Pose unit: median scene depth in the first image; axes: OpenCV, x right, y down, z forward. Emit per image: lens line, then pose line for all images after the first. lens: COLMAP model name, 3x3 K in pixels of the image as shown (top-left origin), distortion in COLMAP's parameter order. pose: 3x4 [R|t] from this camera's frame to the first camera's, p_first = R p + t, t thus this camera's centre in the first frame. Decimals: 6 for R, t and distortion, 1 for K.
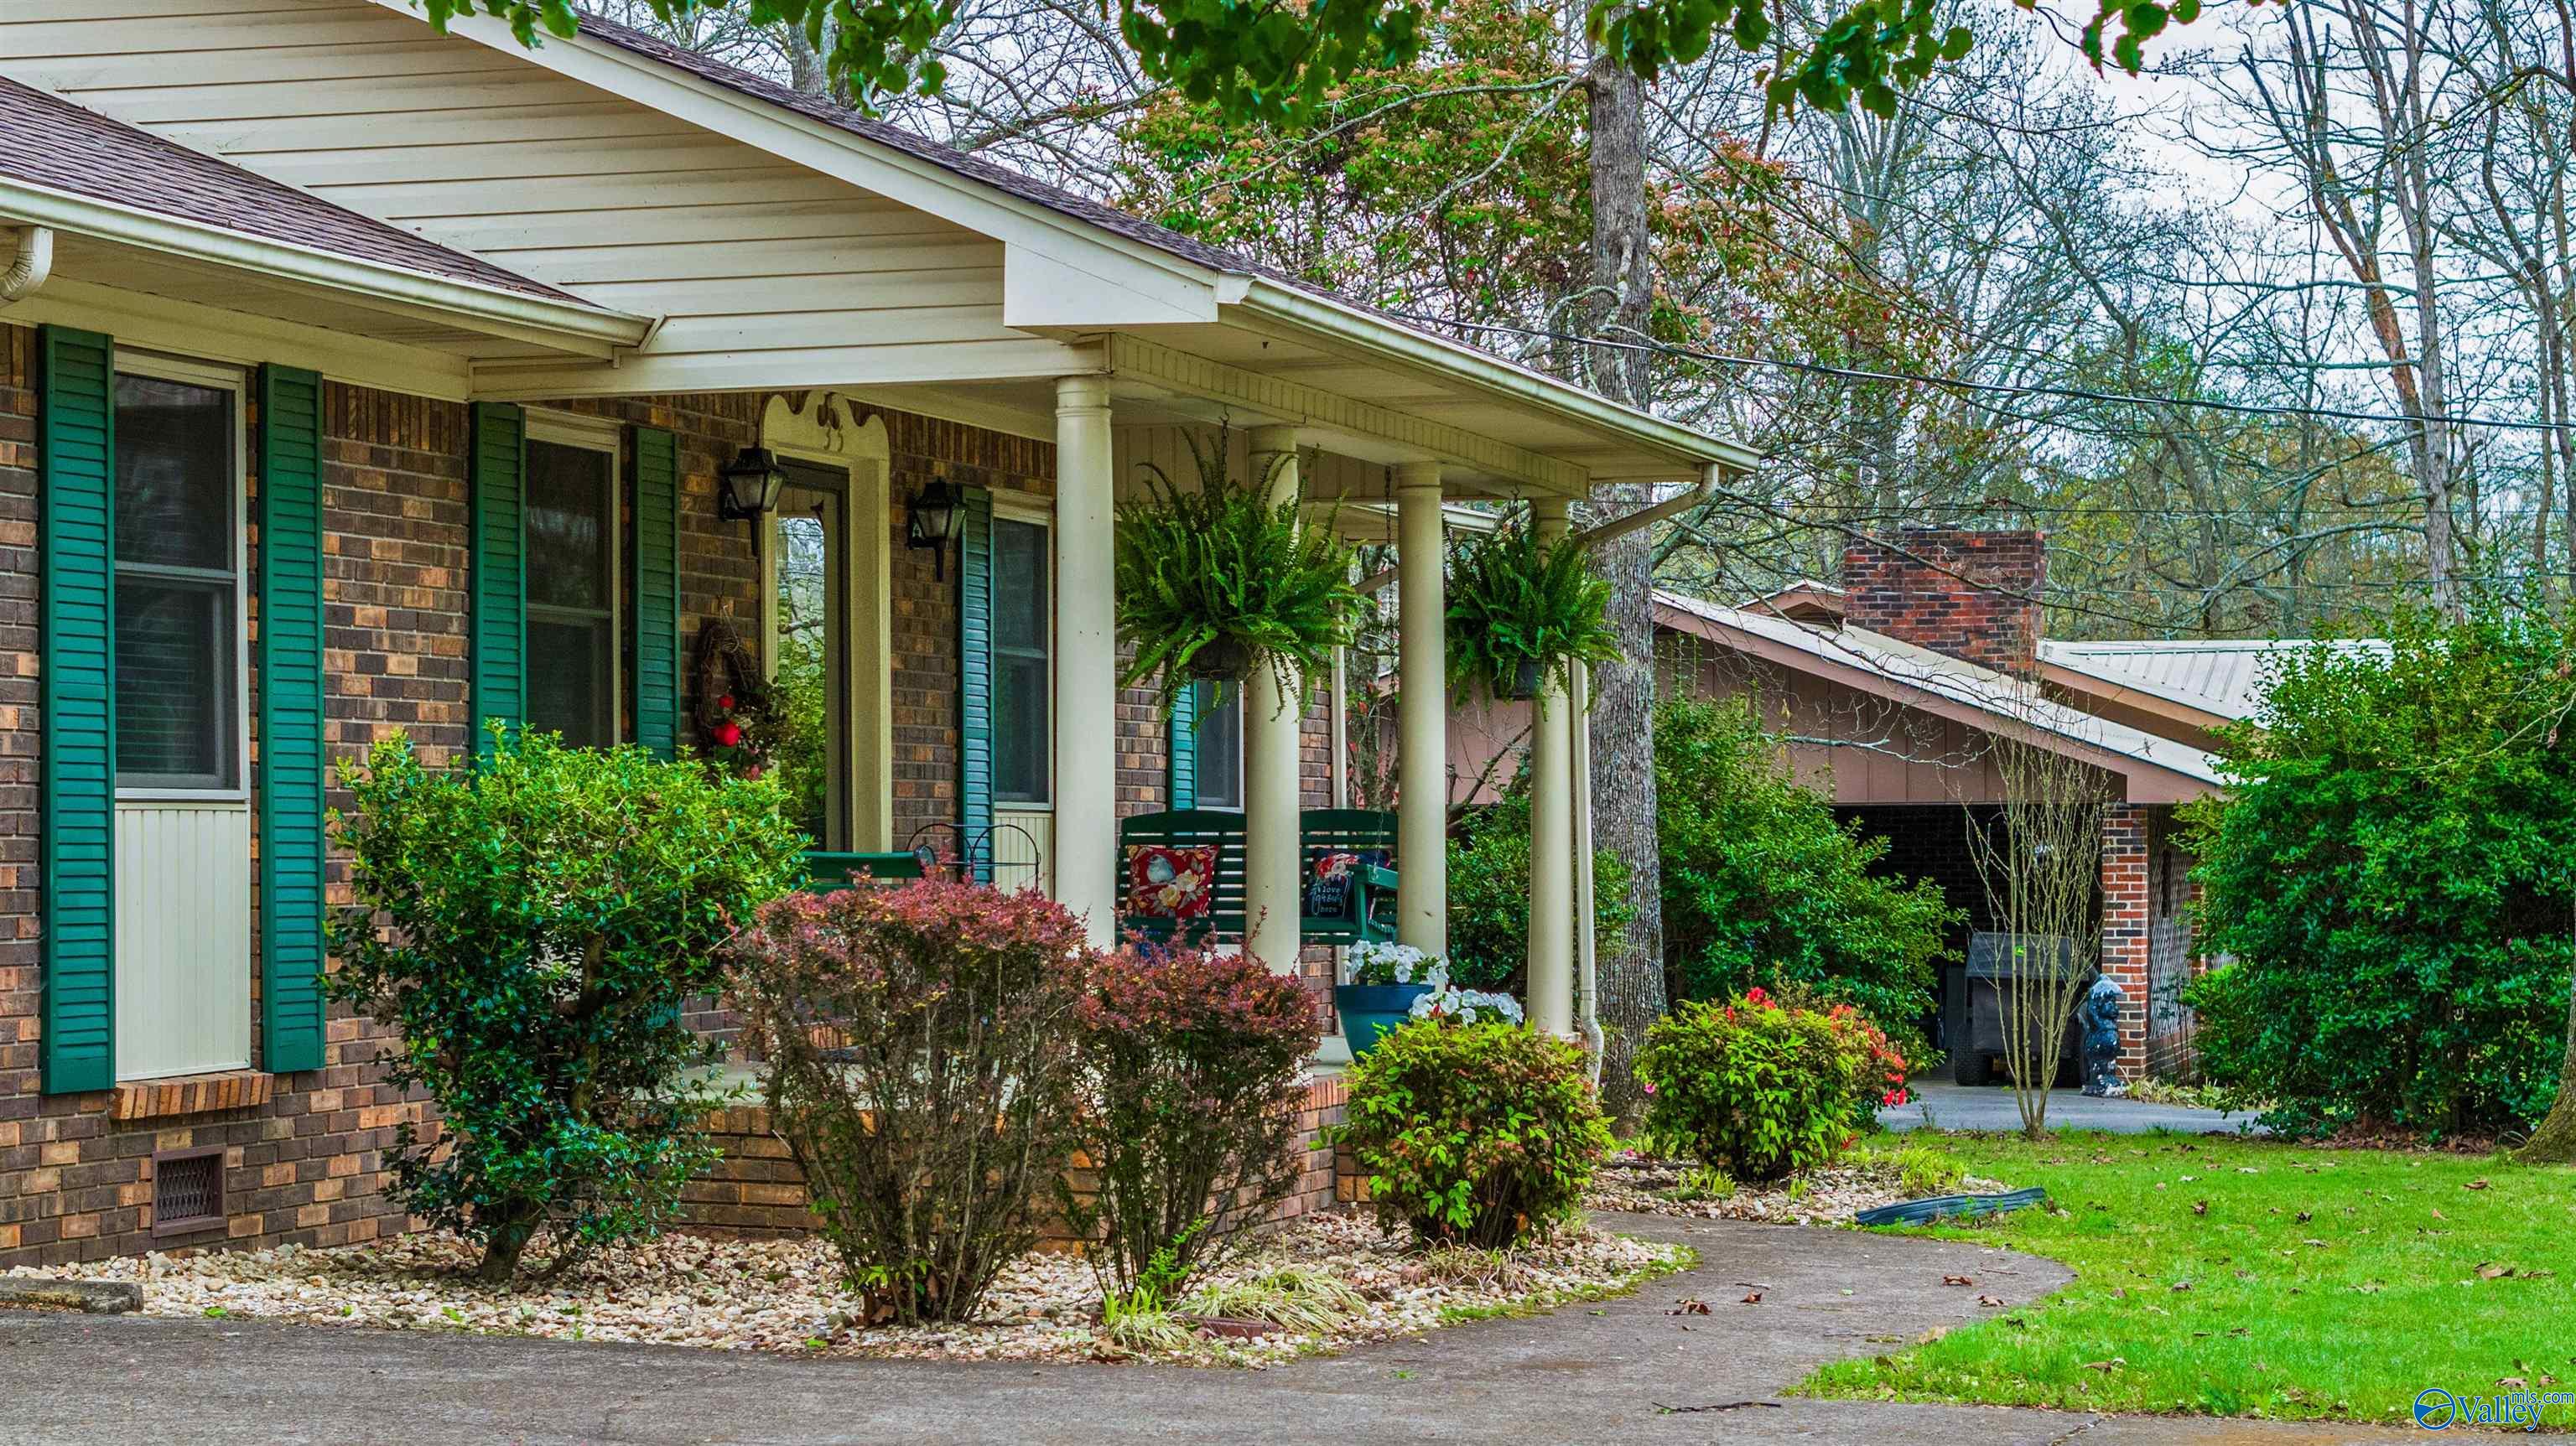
lens RADIAL K [[5226.5, 0, 1288.0], [0, 5226.5, 723.0], [0, 0, 1]] dist [0.787749, -14.240743]
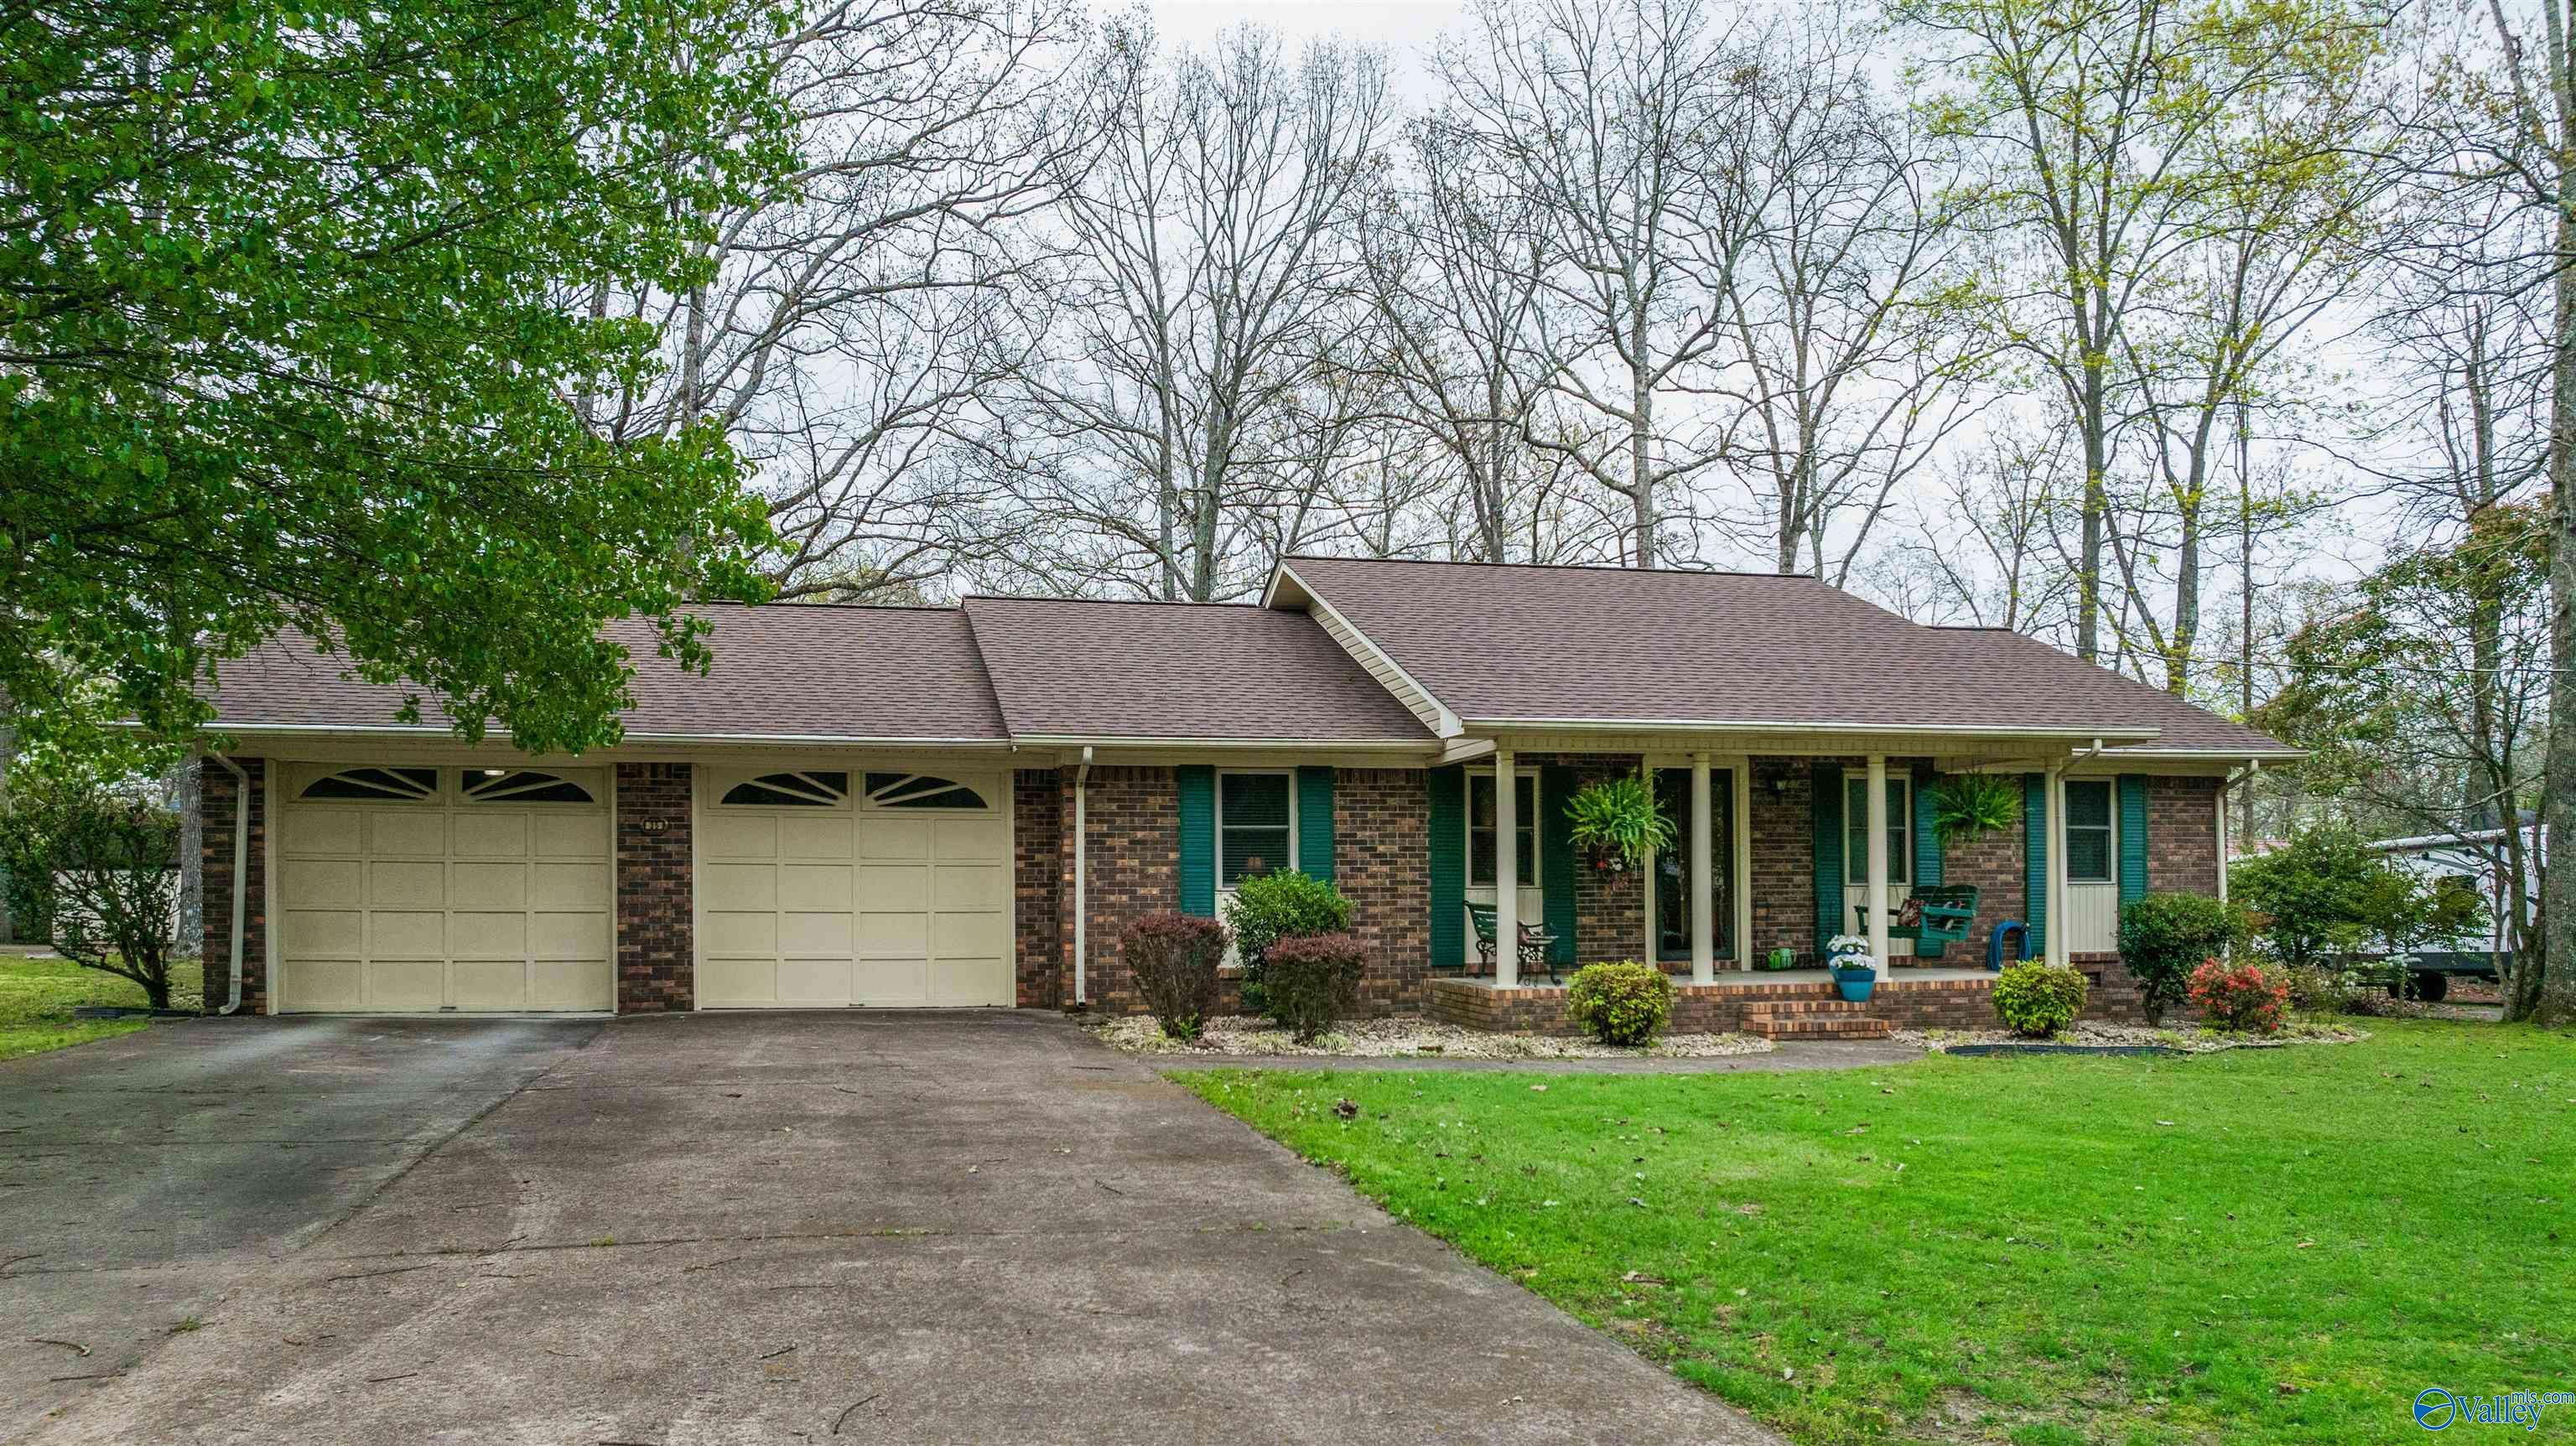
lens RADIAL K [[1870.4, 0, 1294.2], [0, 1870.4, 831.3], [0, 0, 1]] dist [-0.006560, -0.000471]
pose [[0.517863, -0.029114, -0.854968, 0.660151], [0.026544, 0.999486, -0.017957, -0.001949], [0.855052, -0.013395, 0.518369, 0.263317]]
